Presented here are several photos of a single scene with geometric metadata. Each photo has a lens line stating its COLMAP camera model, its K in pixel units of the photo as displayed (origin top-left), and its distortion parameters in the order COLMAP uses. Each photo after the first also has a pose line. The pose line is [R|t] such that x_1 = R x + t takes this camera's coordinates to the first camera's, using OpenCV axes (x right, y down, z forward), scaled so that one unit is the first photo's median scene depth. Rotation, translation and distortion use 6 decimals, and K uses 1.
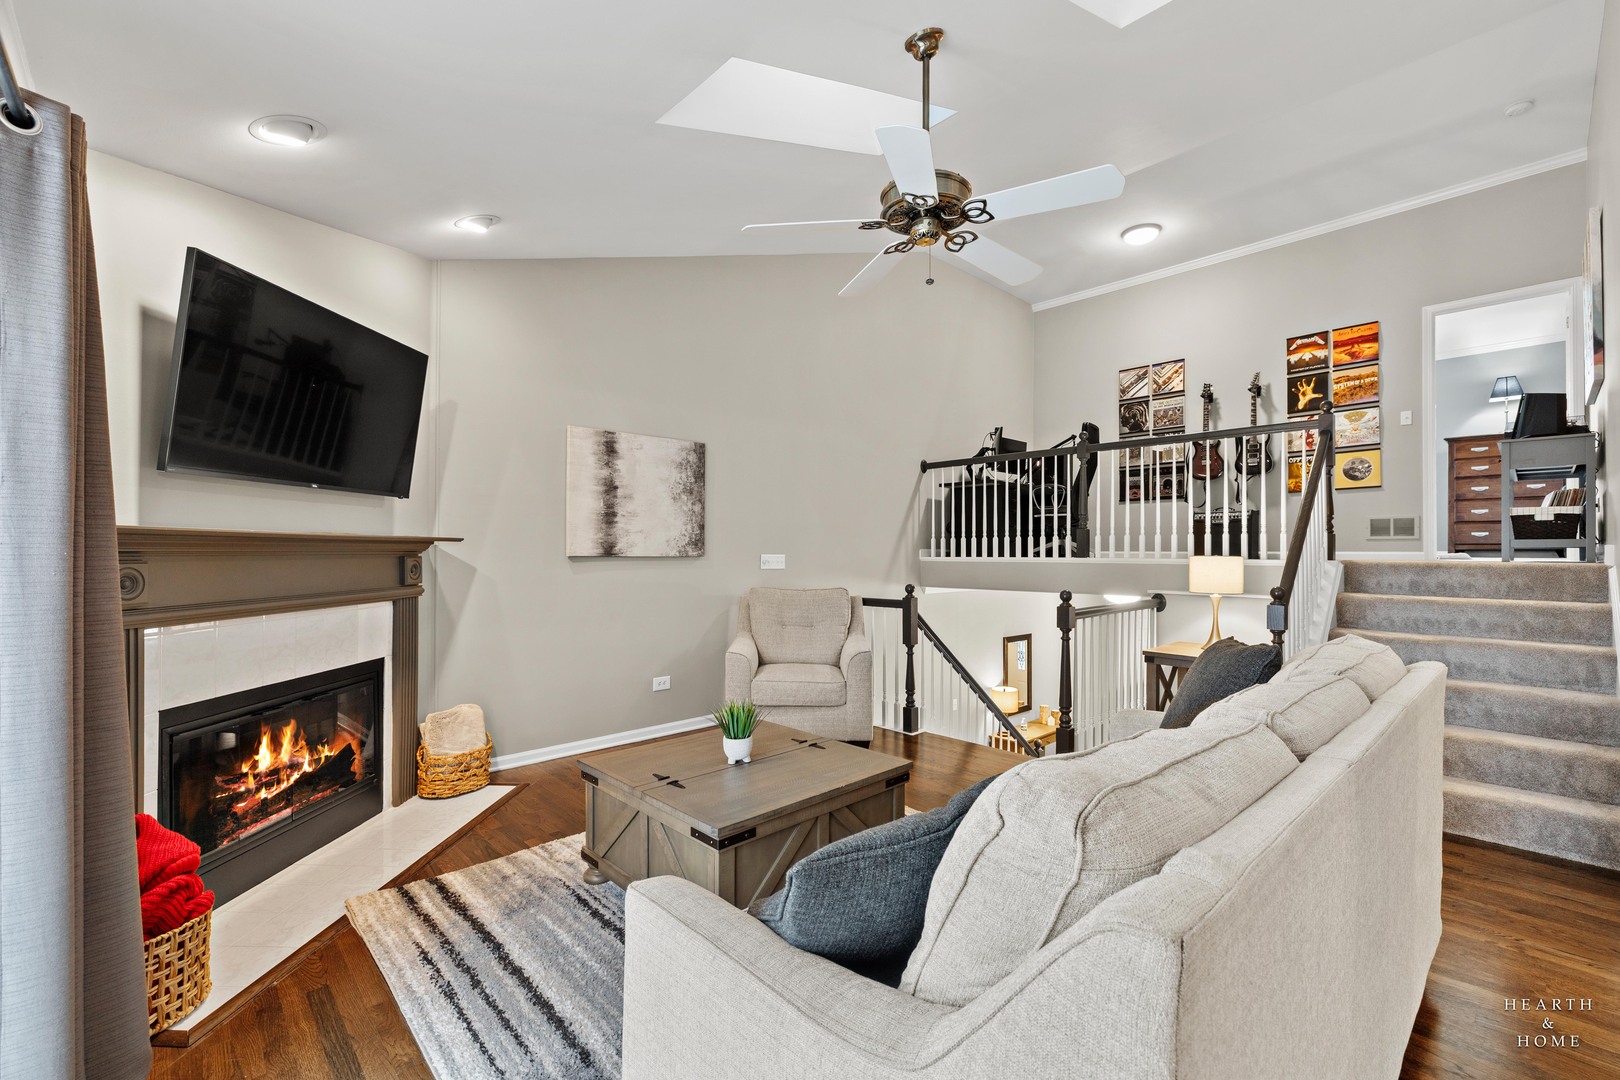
lens RADIAL K [[696.6, 0, 809.3], [0, 696.6, 545.5], [0, 0, 1]] dist [0.003776, 0.000153]
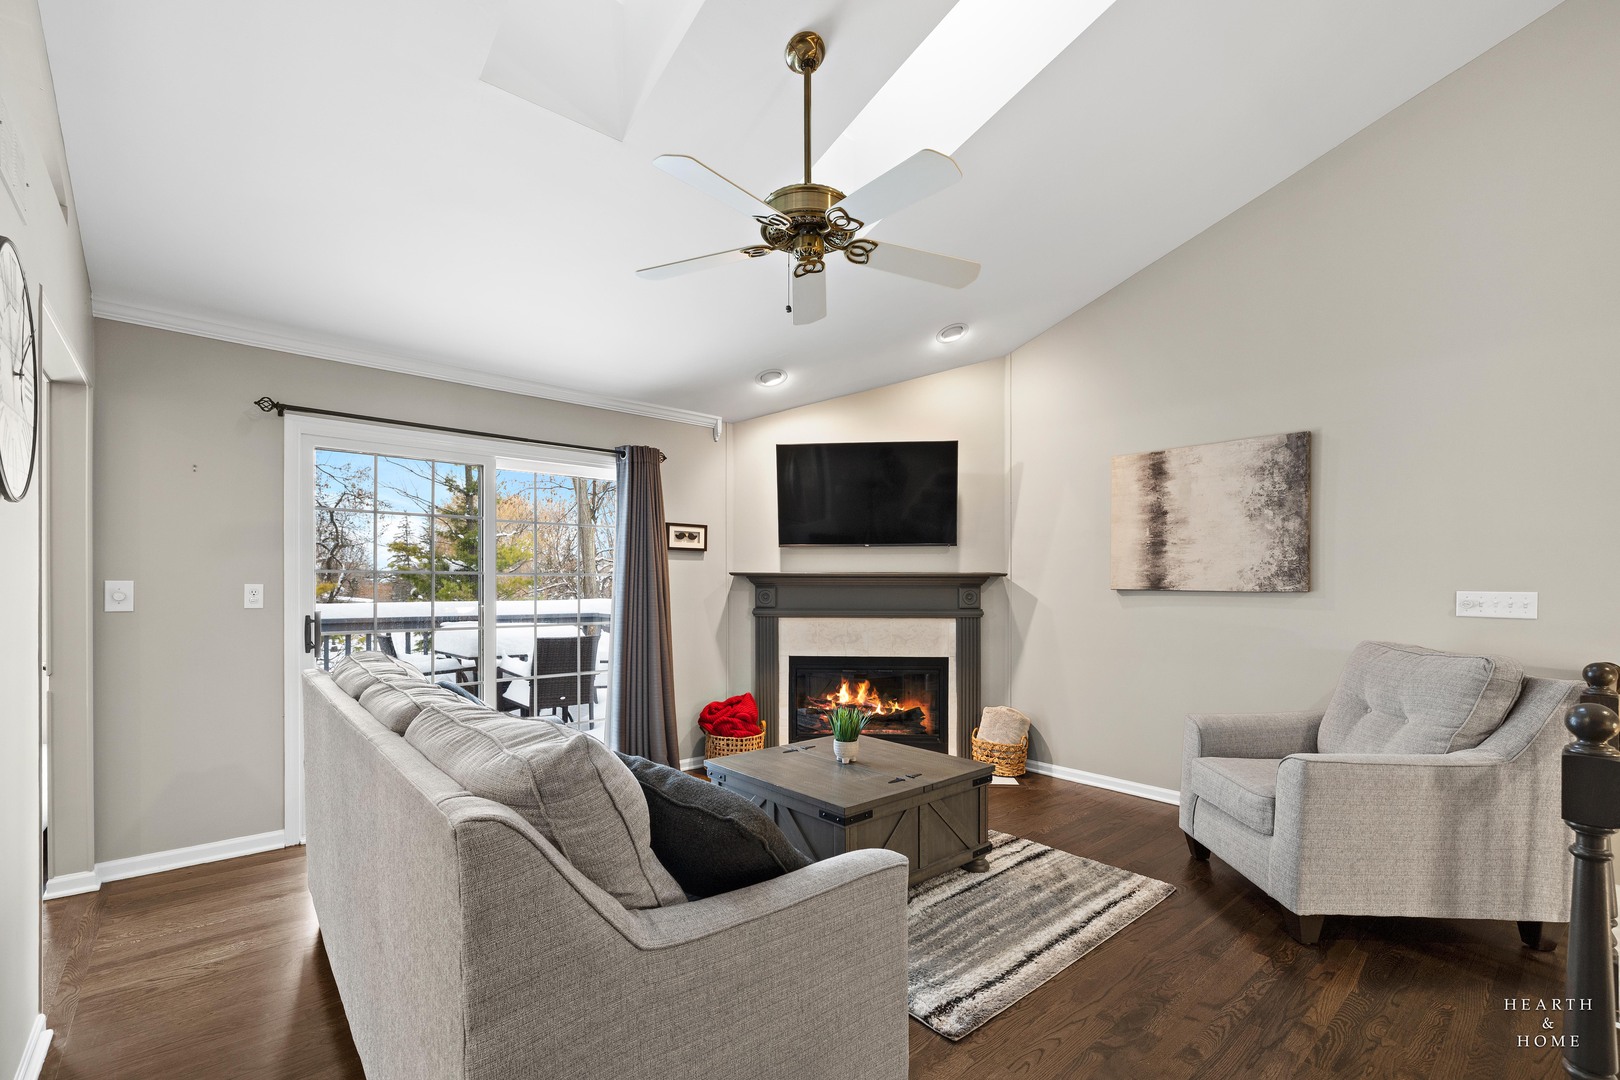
lens RADIAL K [[696.6, 0, 821.5], [0, 696.6, 581.8], [0, 0, 1]] dist [0.003776, 0.000153]
pose [[-0.020923, 0.000281, -0.999781, 0.446816], [0.008799, 0.999961, 0.000097, 0.000807], [0.999742, -0.008795, -0.020925, 0.412881]]
